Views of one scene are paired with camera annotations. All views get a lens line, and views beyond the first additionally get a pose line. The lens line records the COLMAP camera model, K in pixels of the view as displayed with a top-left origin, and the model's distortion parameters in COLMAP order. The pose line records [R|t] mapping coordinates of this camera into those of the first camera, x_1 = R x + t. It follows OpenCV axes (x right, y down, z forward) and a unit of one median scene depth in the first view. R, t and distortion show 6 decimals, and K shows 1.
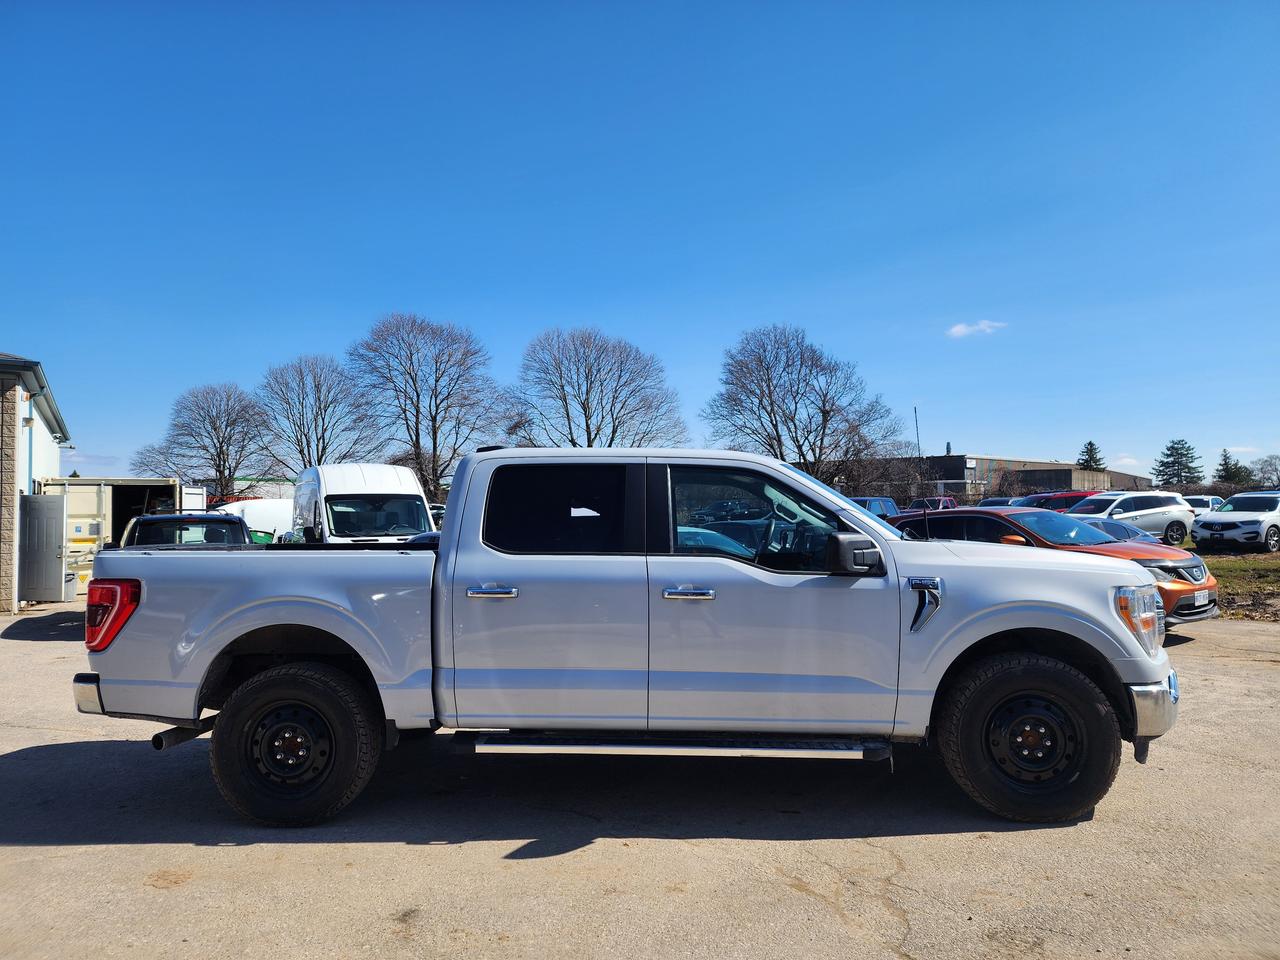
lens RADIAL K [[879.8, 0, 642.7], [0, 879.8, 496.7], [0, 0, 1]] dist [0.082294, -0.063342]
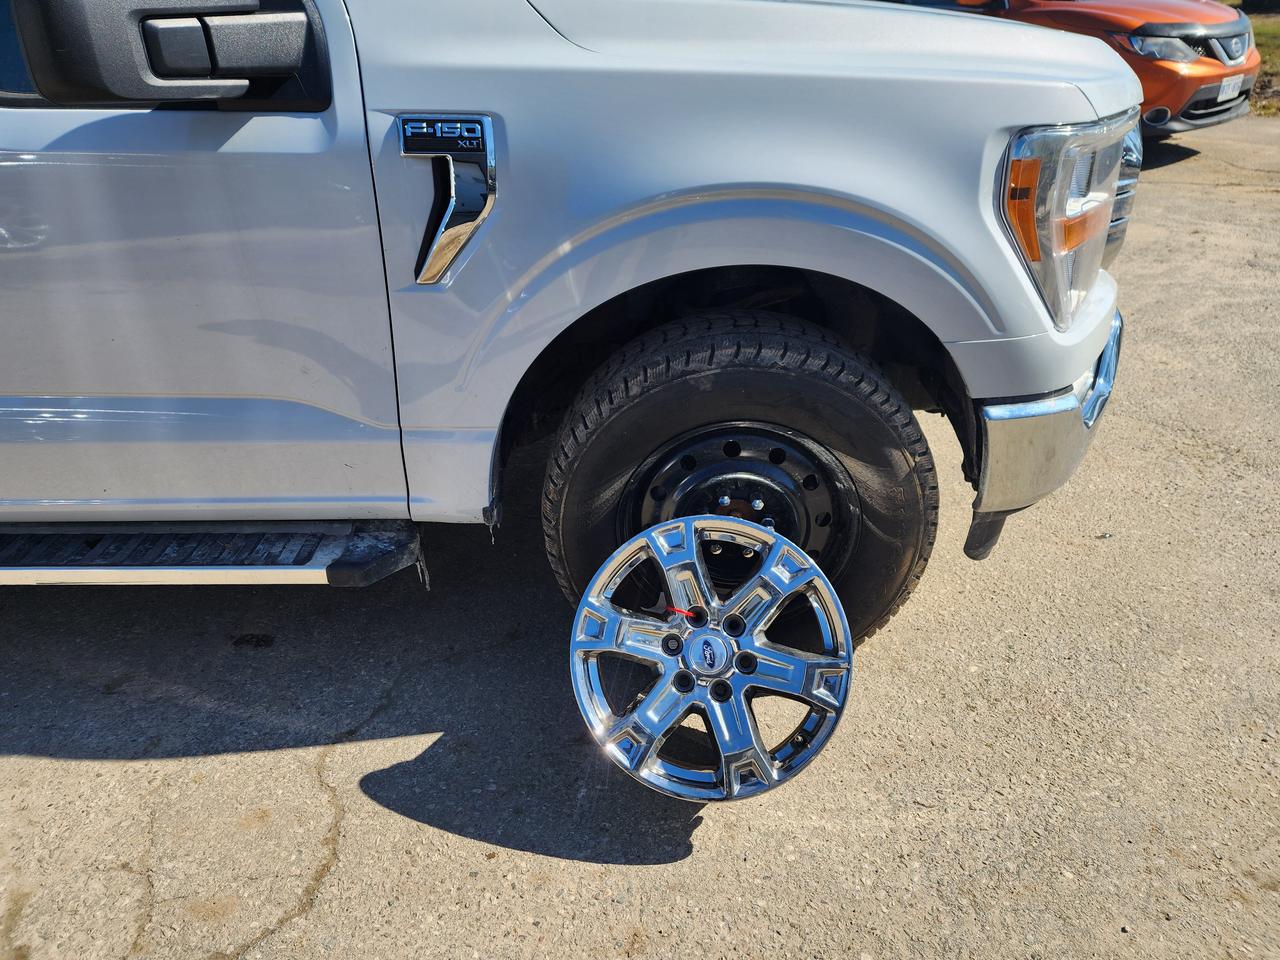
lens RADIAL K [[879.8, 0, 642.7], [0, 879.8, 496.7], [0, 0, 1]] dist [0.082294, -0.063342]
pose [[0.999573, -0.023324, 0.017626, 0.168891], [0.010734, 0.853615, 0.520794, 0.018215], [-0.027193, -0.520383, 0.853500, 0.285873]]
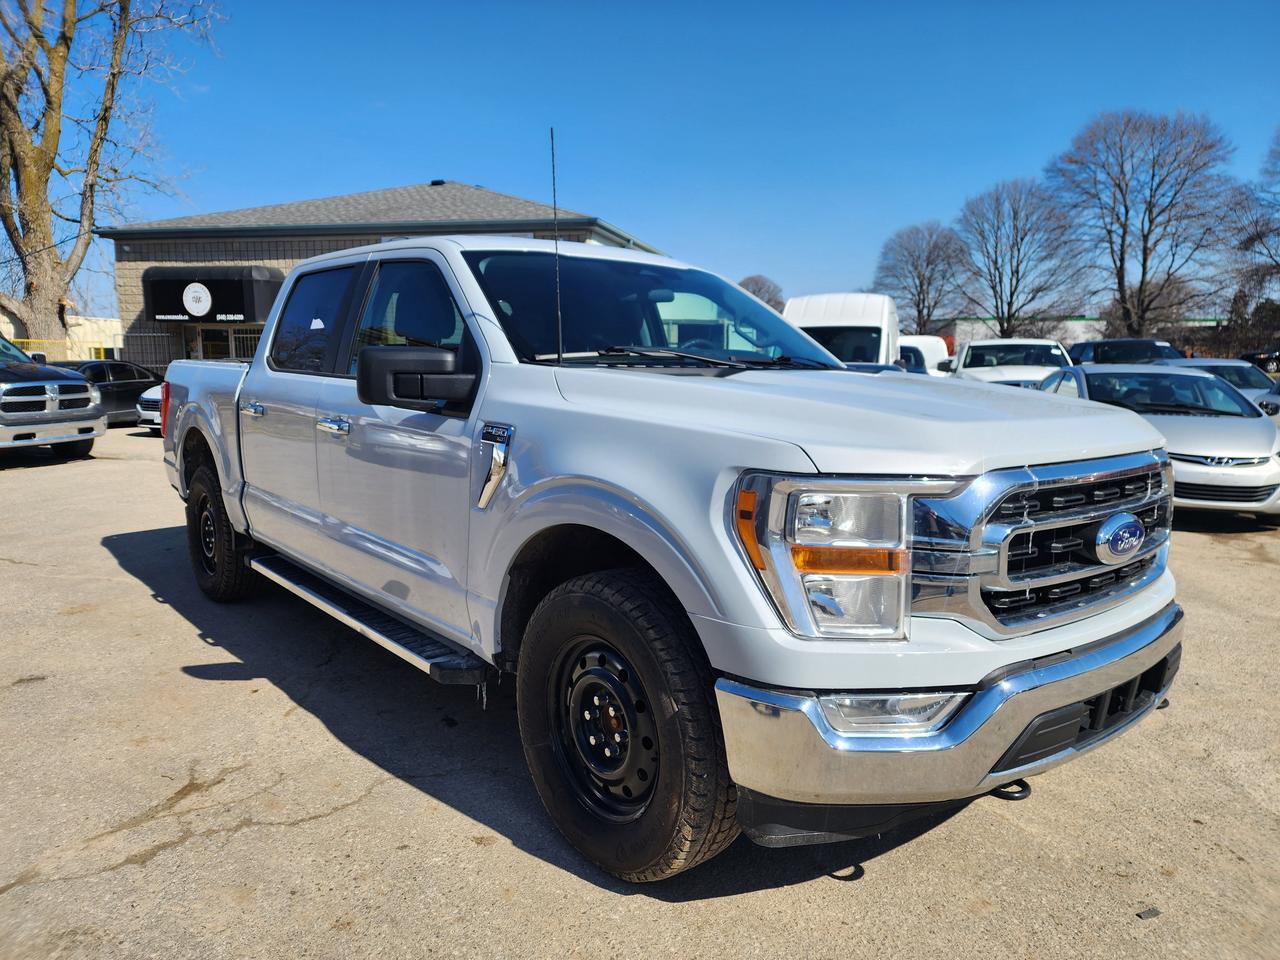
lens RADIAL K [[891.4, 0, 640.0], [0, 891.4, 480.0], [0, 0, 1]] dist [0.059242, -0.046143]
pose [[0.673977, 0.112094, -0.730199, 0.371332], [0.002220, 0.988110, 0.153736, 0.015502], [0.738749, -0.105236, 0.665714, 0.290797]]
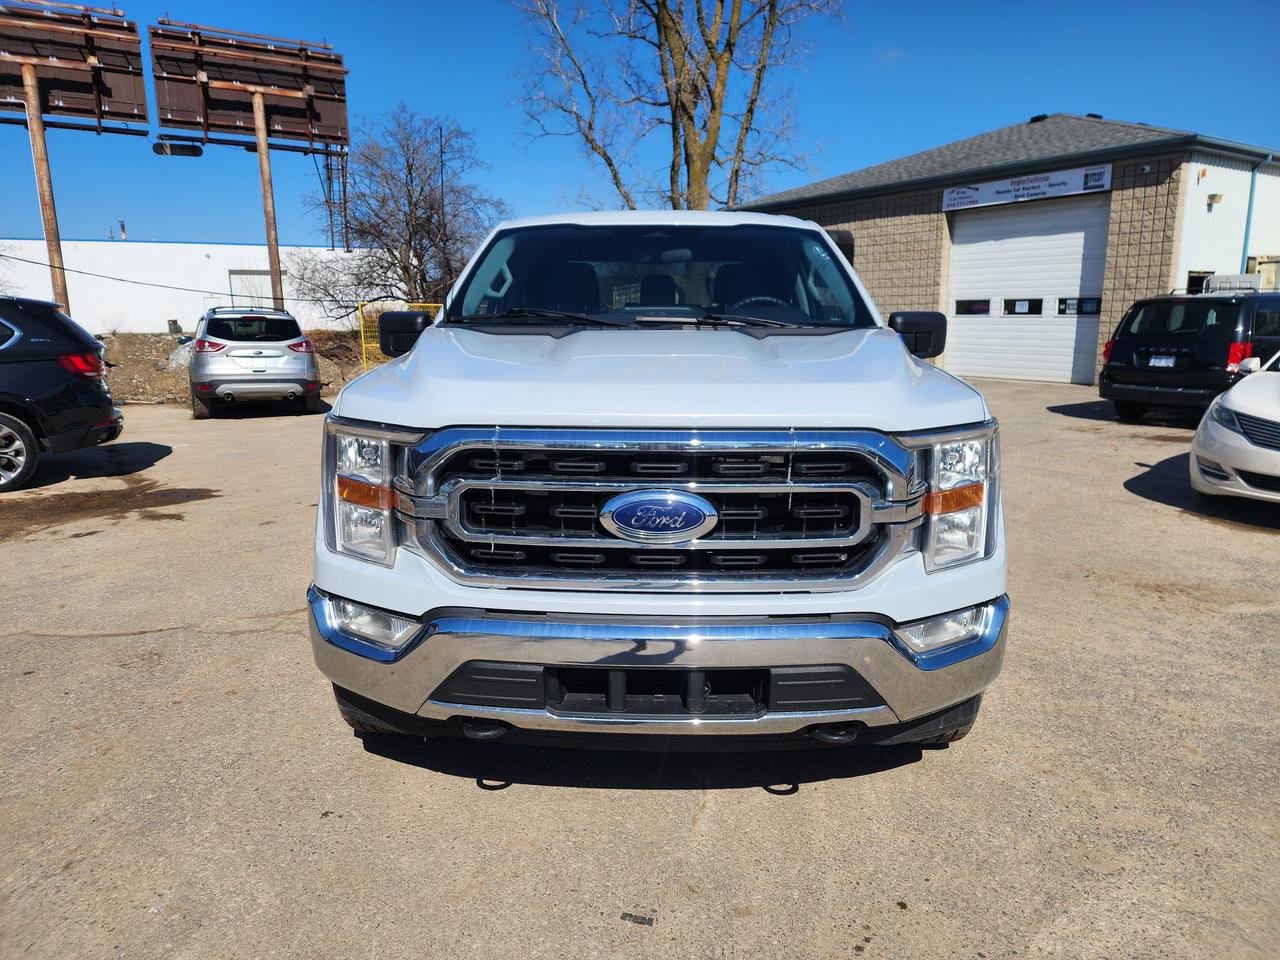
lens RADIAL K [[879.8, 0, 642.7], [0, 879.8, 496.7], [0, 0, 1]] dist [0.082294, -0.063342]
pose [[0.006757, 0.209474, -0.977791, 0.488798], [0.024917, 0.977474, 0.209578, 0.018677], [0.999667, -0.025780, 0.001386, 0.534956]]
